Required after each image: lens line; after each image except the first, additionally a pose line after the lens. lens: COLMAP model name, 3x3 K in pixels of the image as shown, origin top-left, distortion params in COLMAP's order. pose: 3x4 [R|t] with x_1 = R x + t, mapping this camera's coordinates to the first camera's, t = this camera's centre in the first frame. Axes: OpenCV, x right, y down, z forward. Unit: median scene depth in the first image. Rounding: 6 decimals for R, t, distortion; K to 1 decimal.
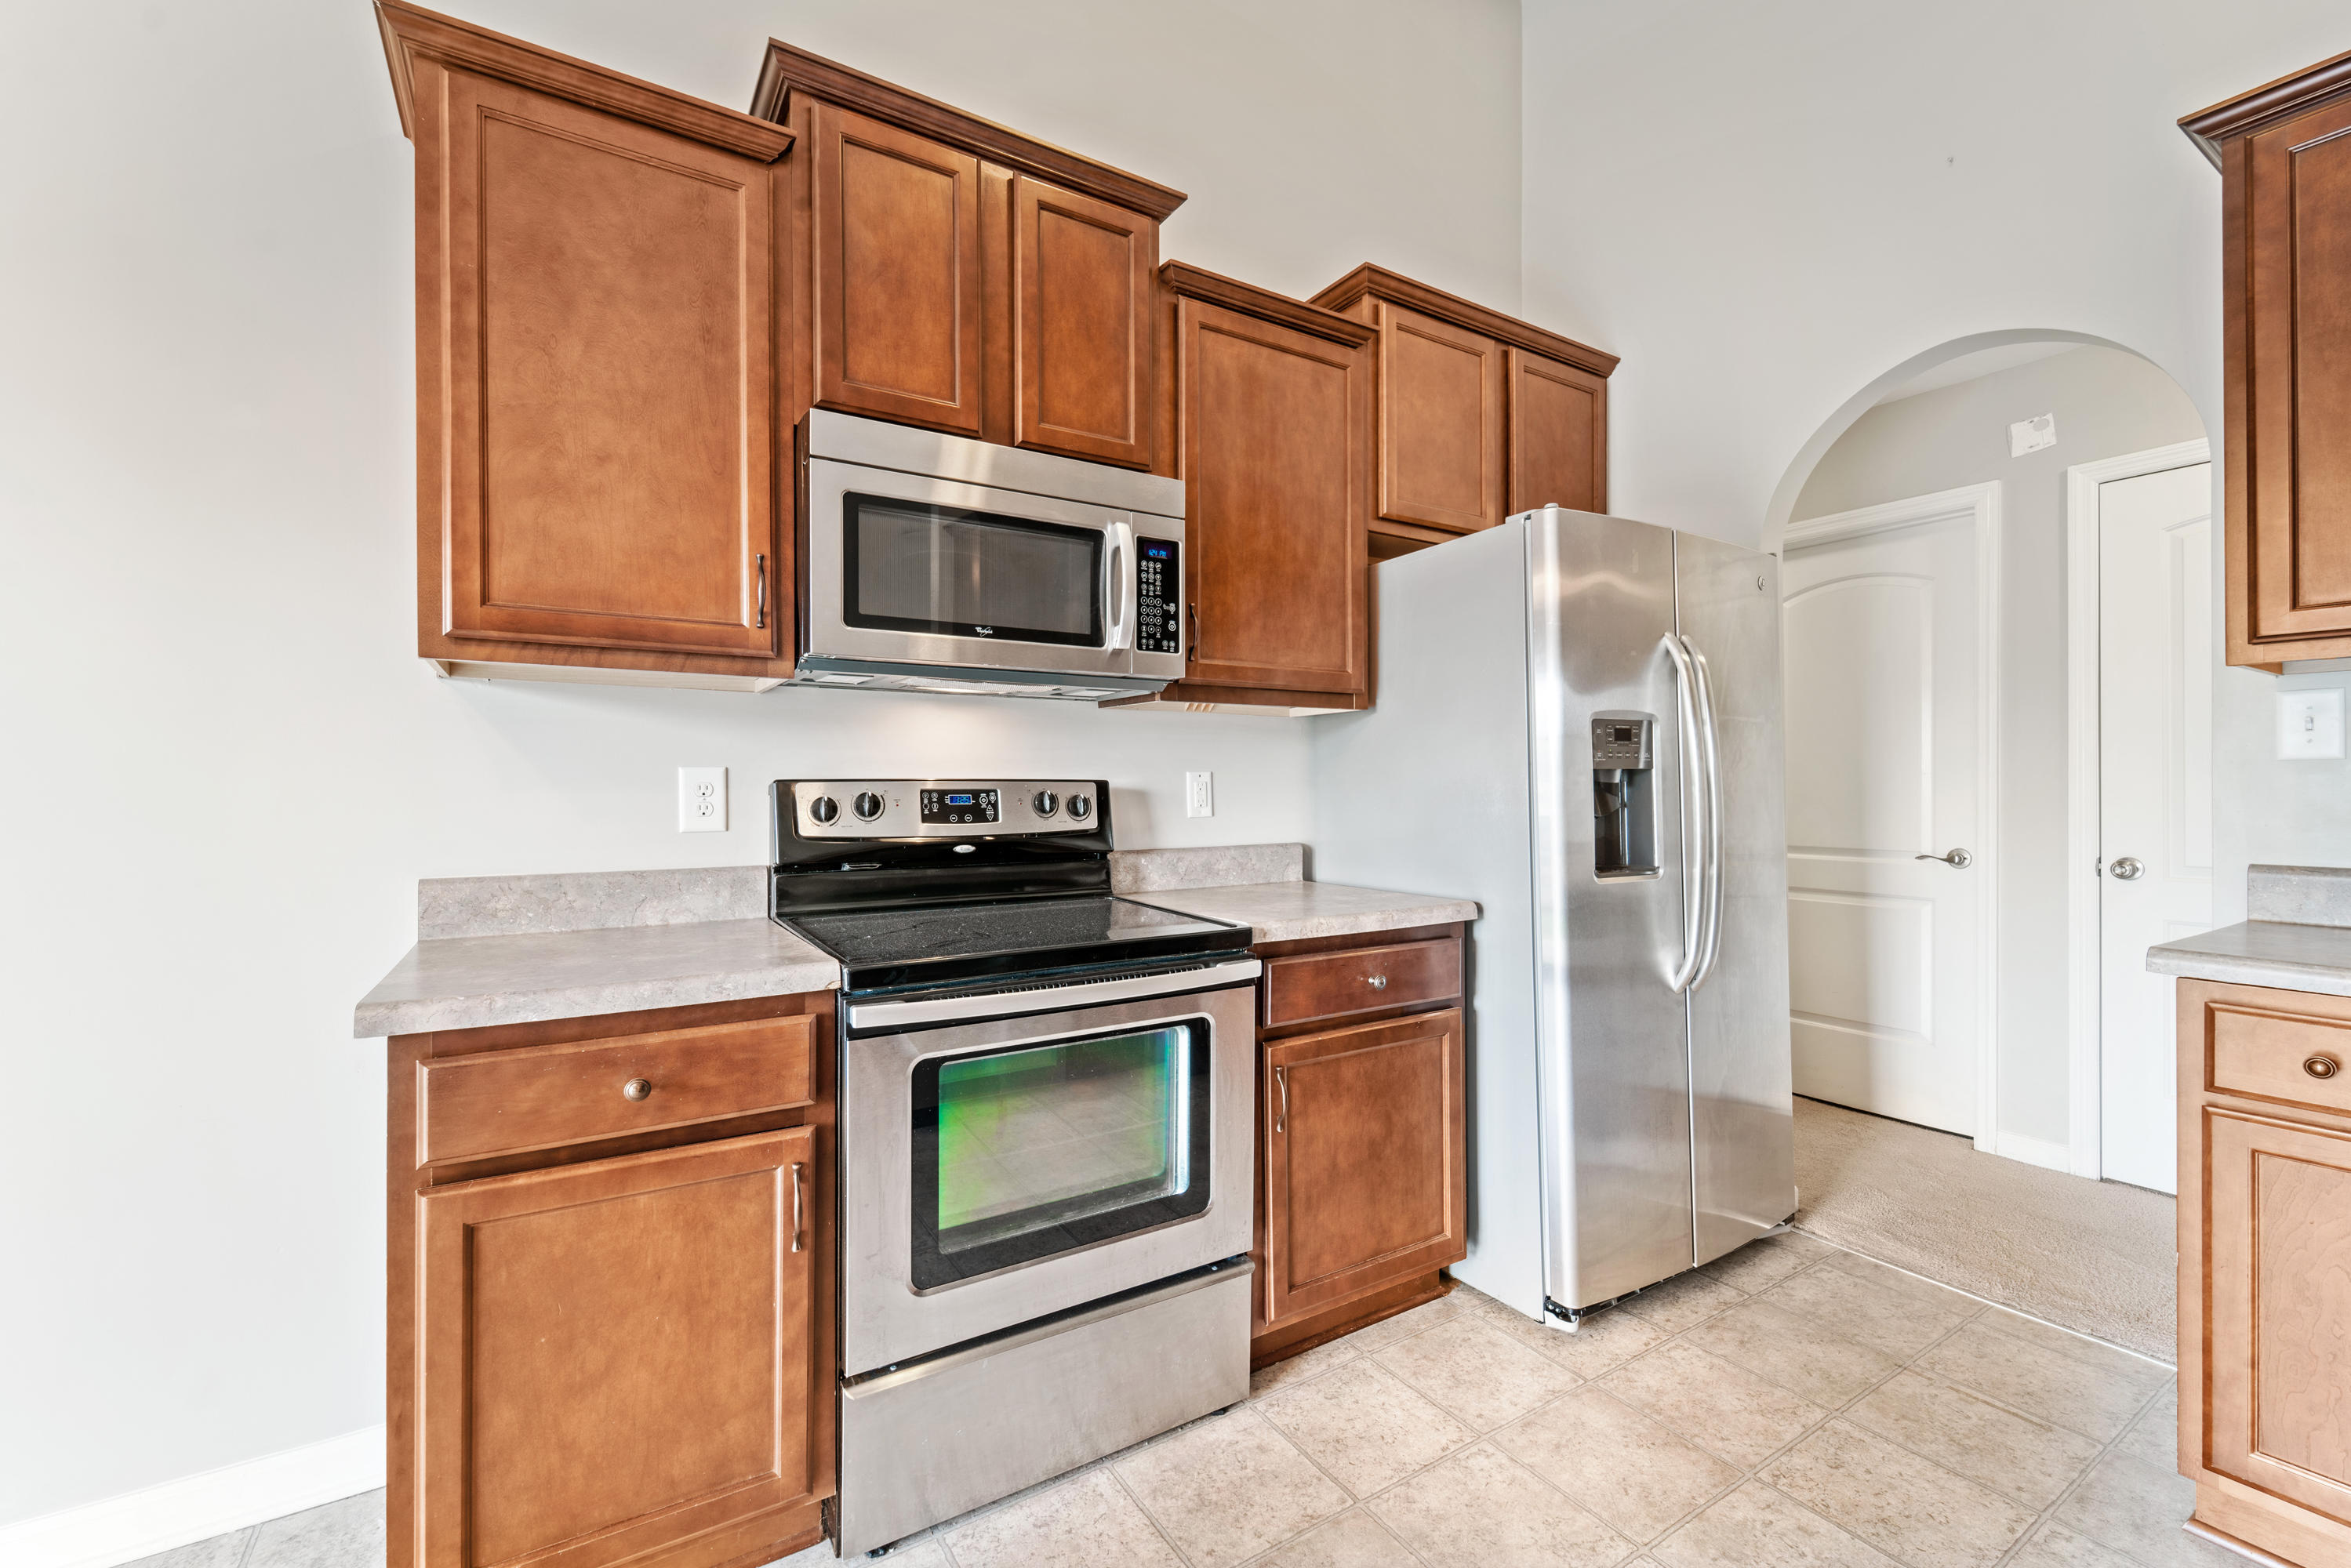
lens RADIAL K [[984.0, 0, 1174.0], [0, 984.0, 792.7], [0, 0, 1]] dist [0.001651, -0.000263]
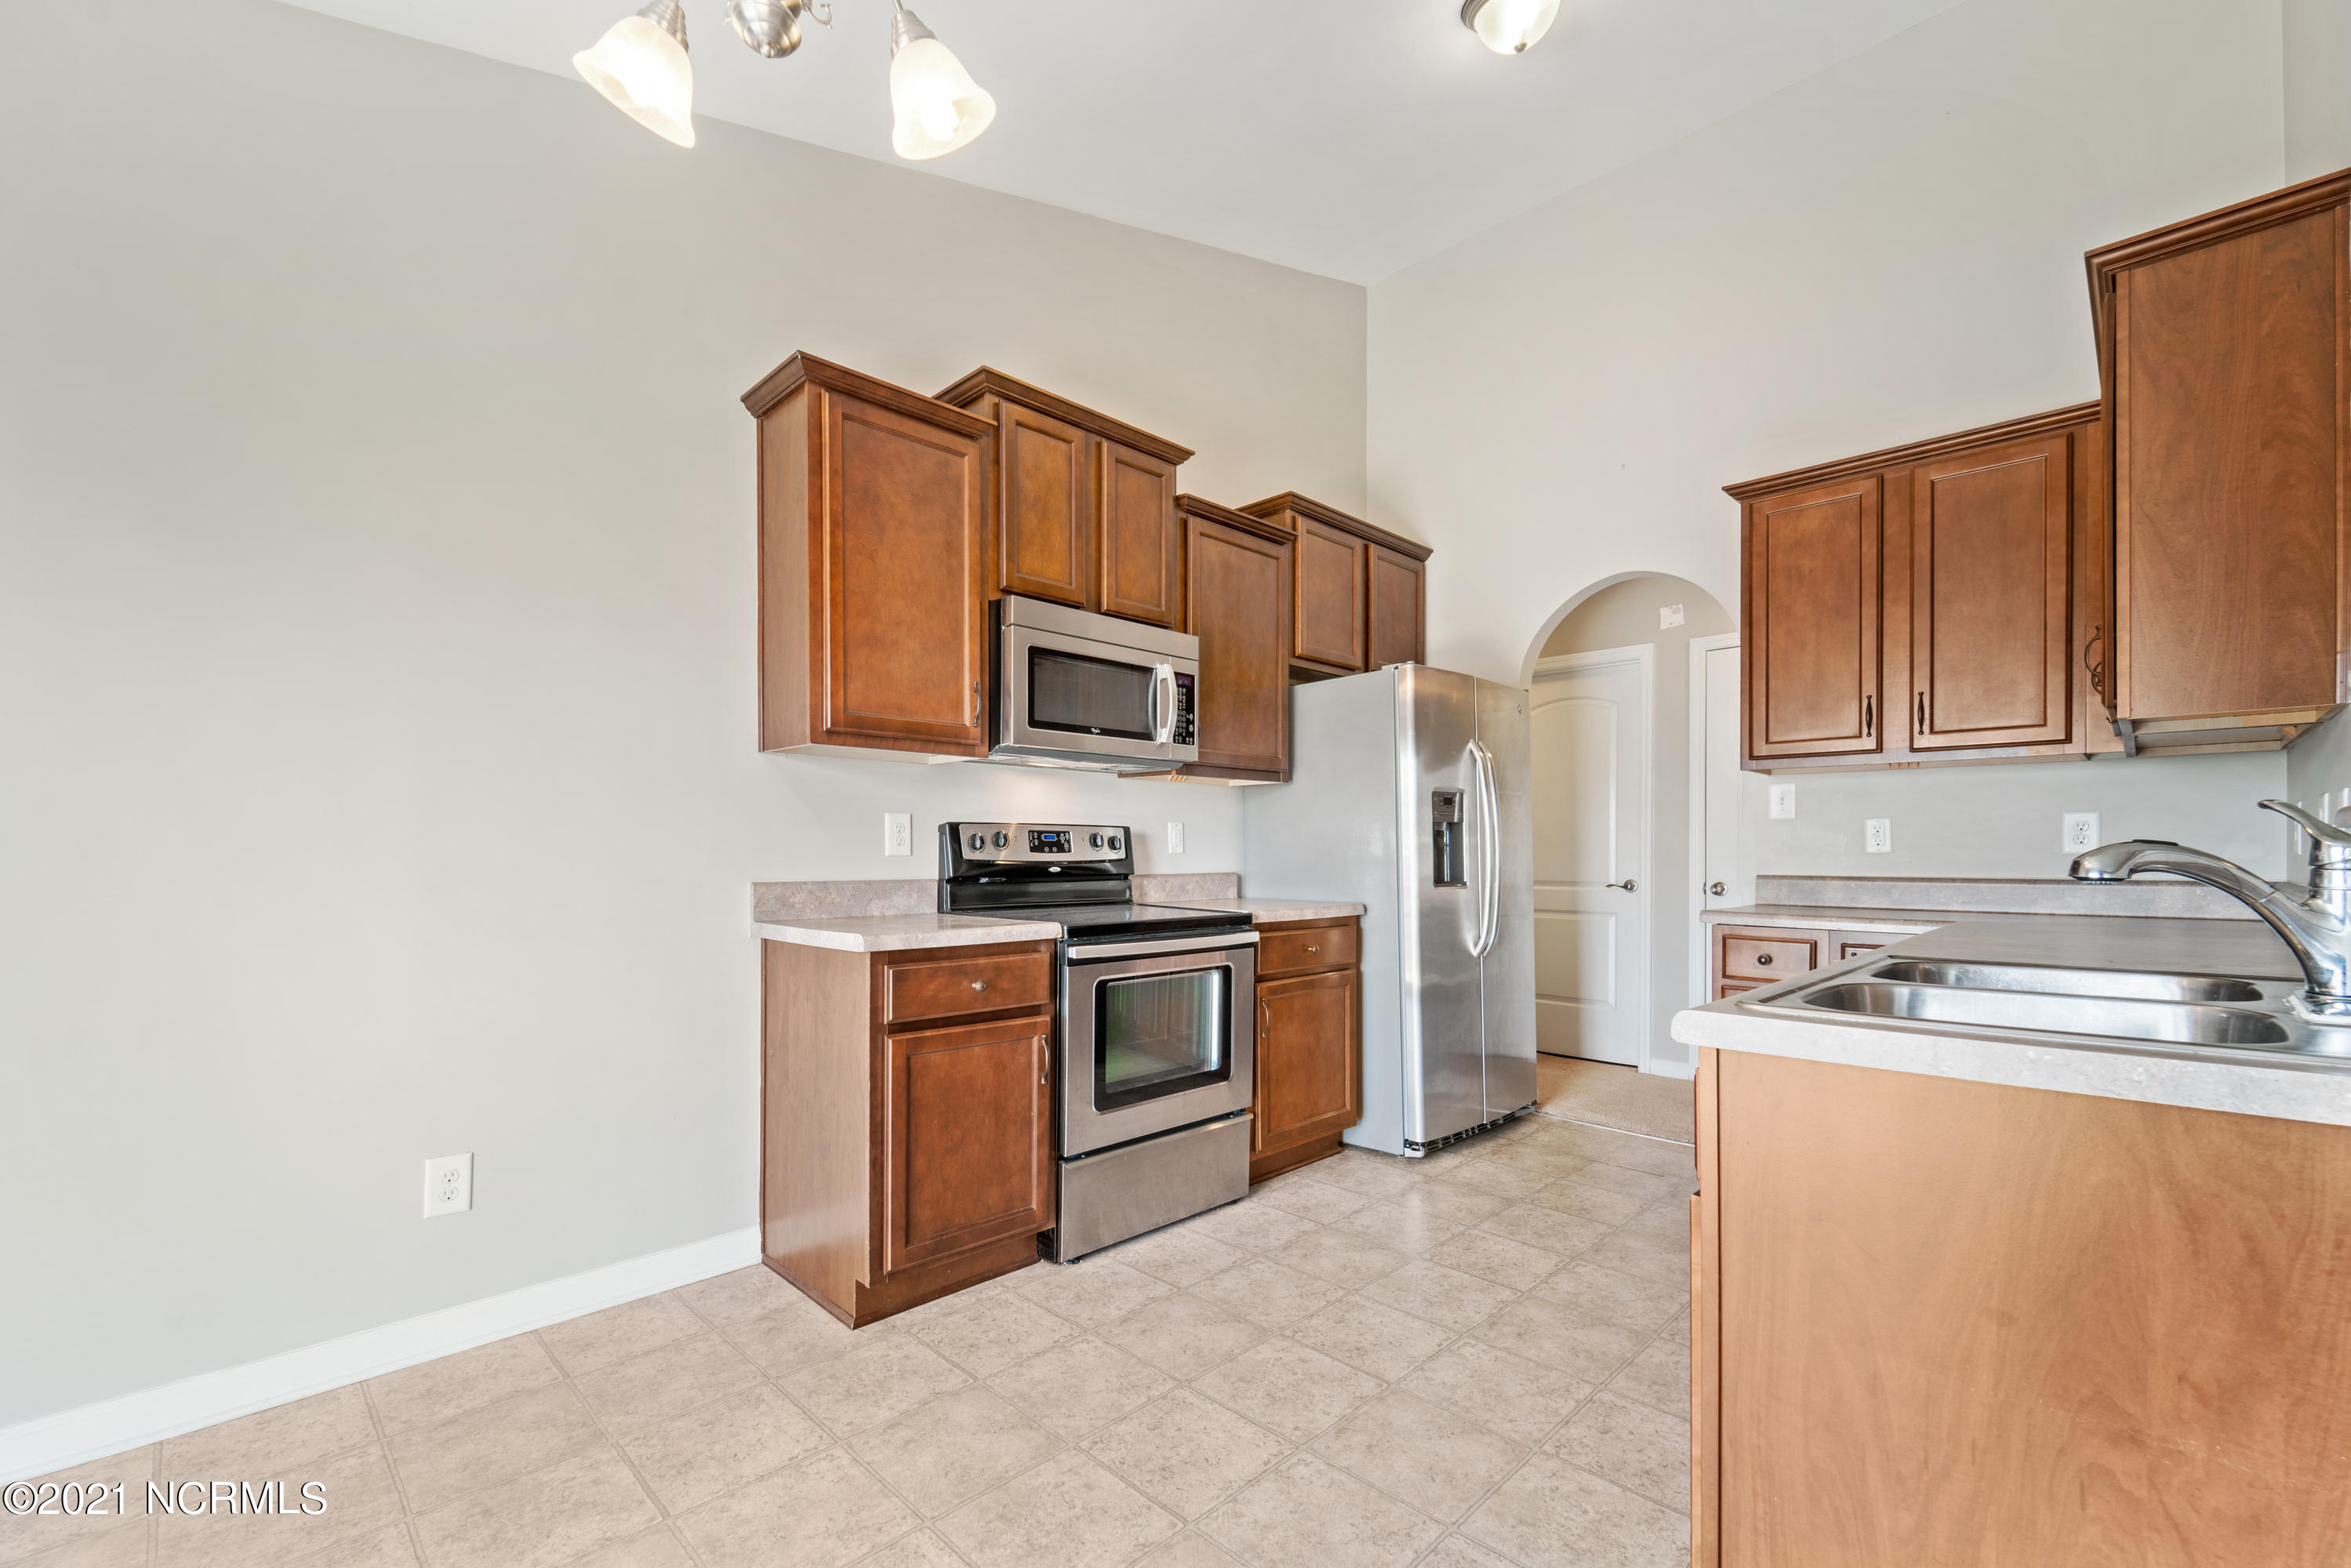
lens RADIAL K [[987.7, 0, 1167.2], [0, 987.7, 861.2], [0, 0, 1]] dist [0.002486, -0.000376]
pose [[0.976202, 0.002350, 0.216851, -0.386303], [-0.003337, 0.999986, 0.004184, 0.038527], [-0.216838, -0.004808, 0.976196, -0.551009]]
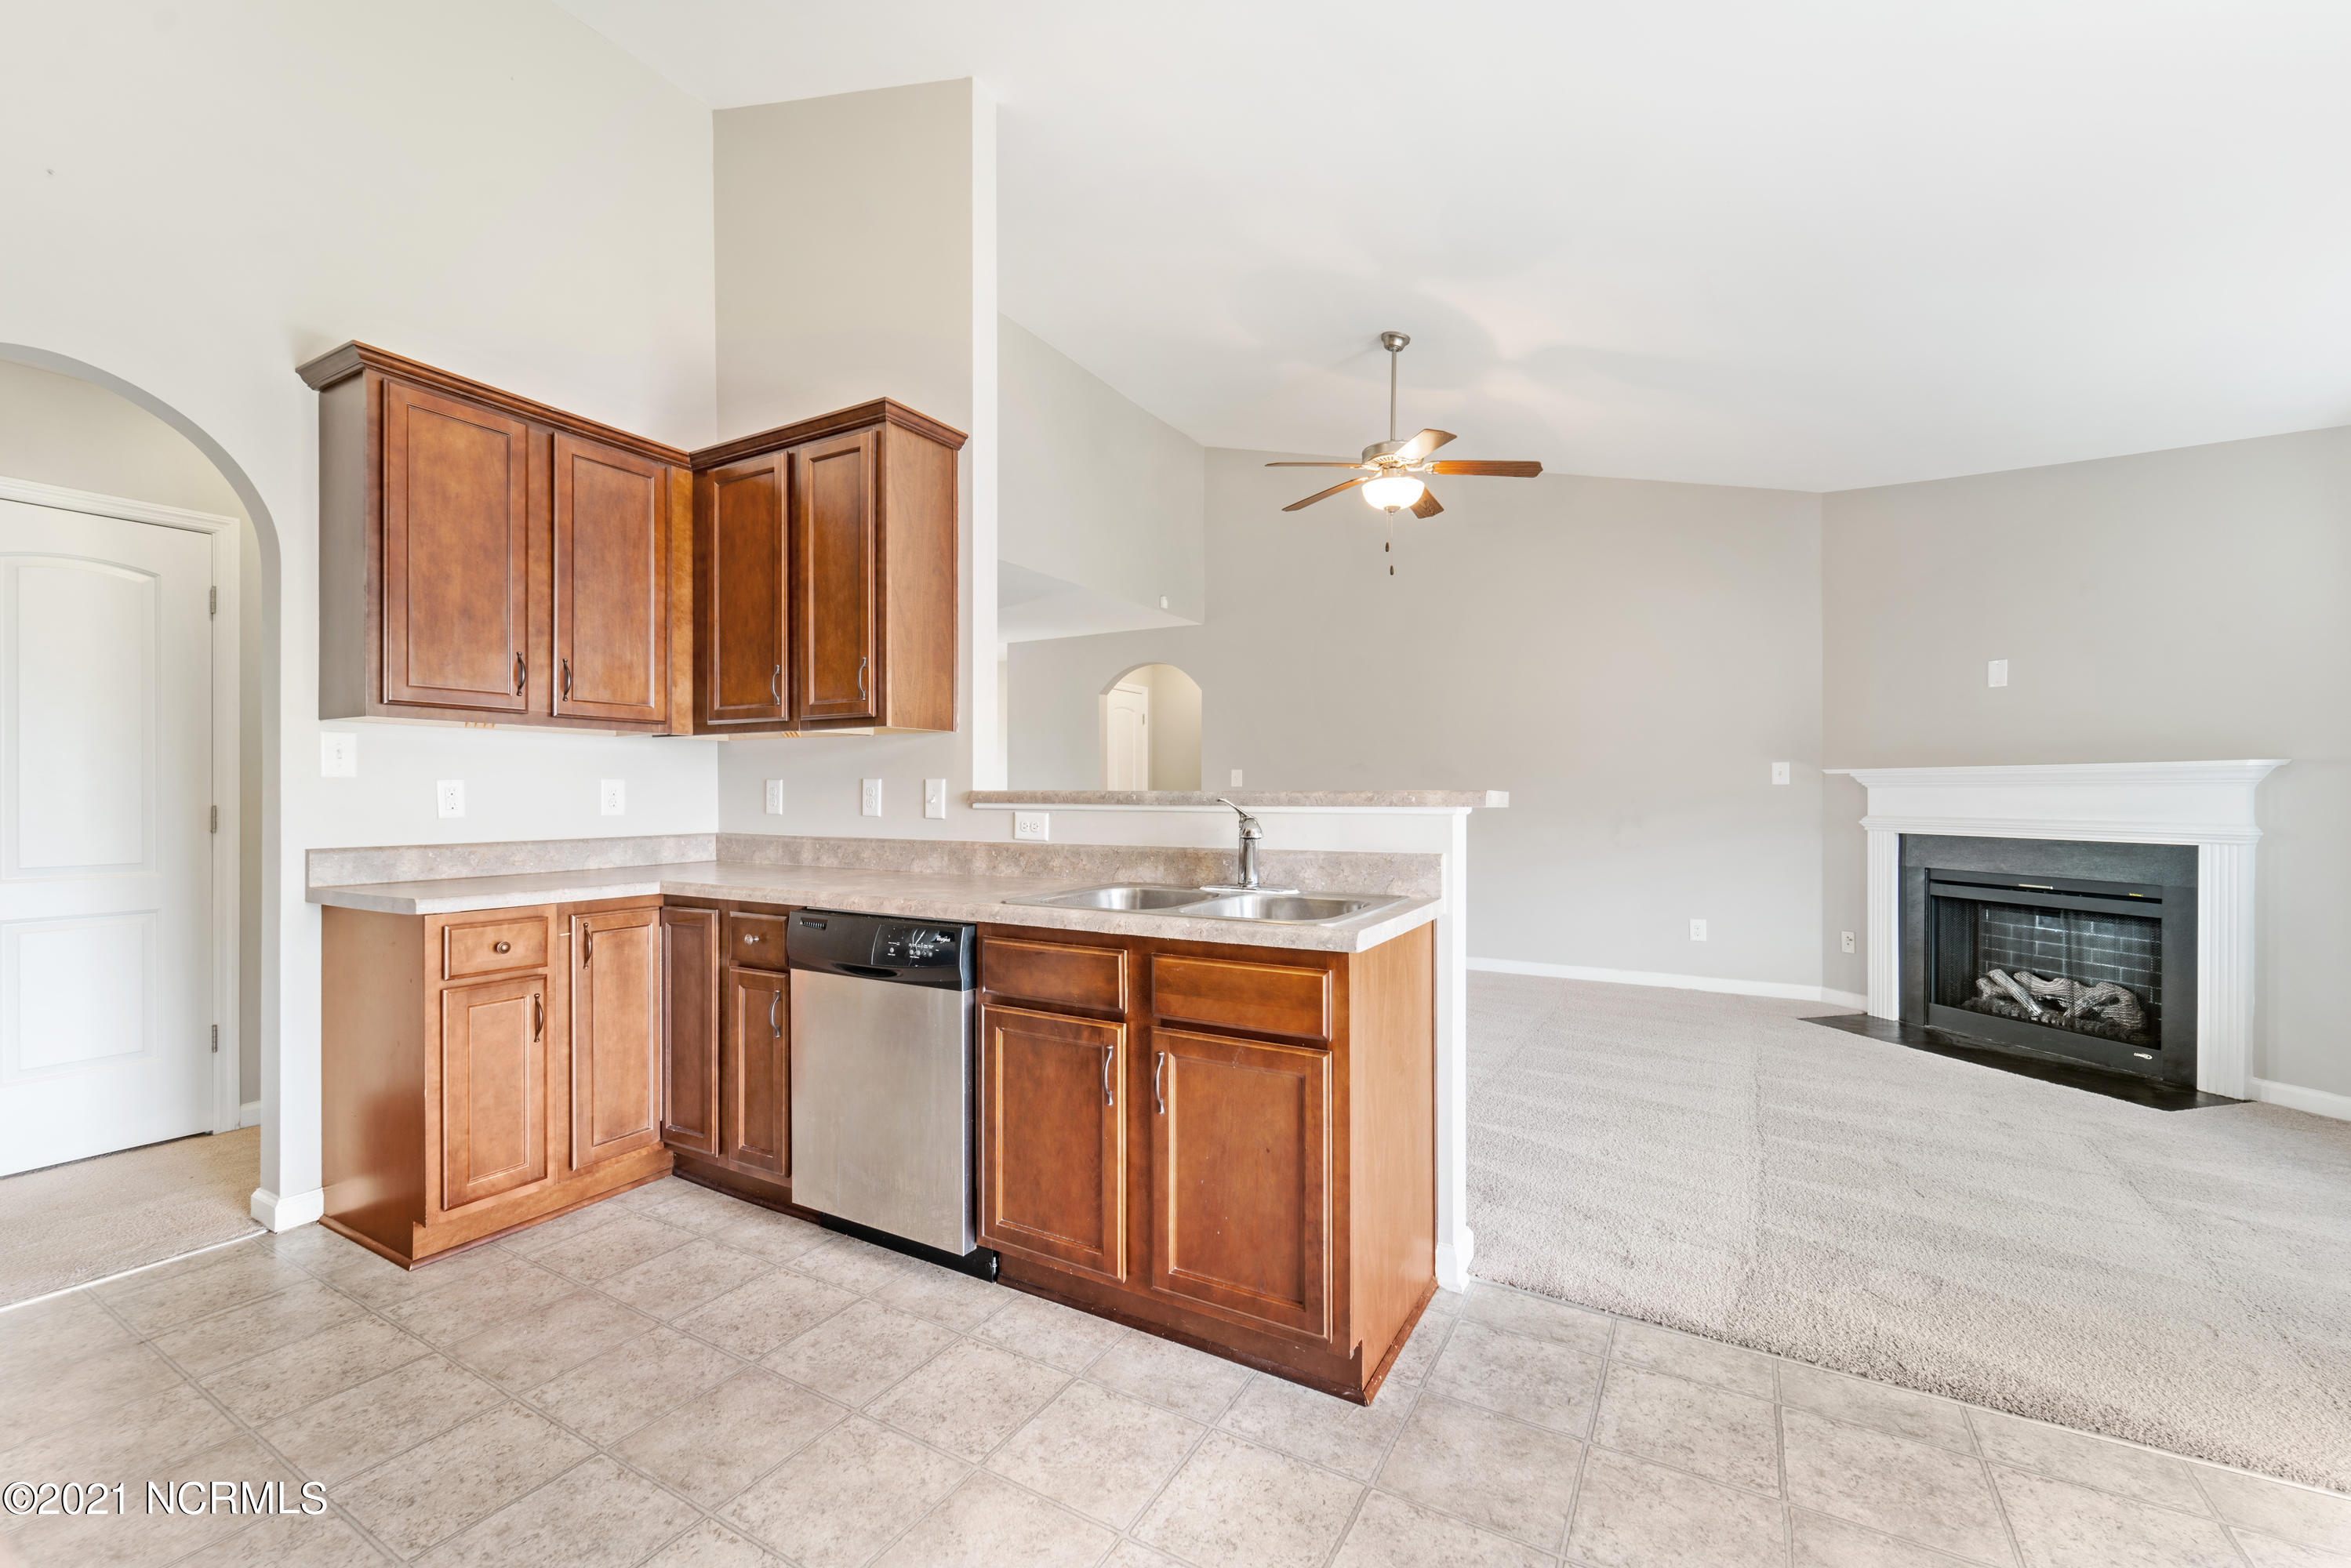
lens RADIAL K [[970.7, 0, 1165.8], [0, 970.7, 790.9], [0, 0, 1]] dist [0.001096, -0.000326]
pose [[-0.457582, 0.005352, 0.889152, -0.680731], [0.004518, 0.999983, -0.003694, -0.001241], [-0.889156, 0.002327, -0.457598, 0.486133]]
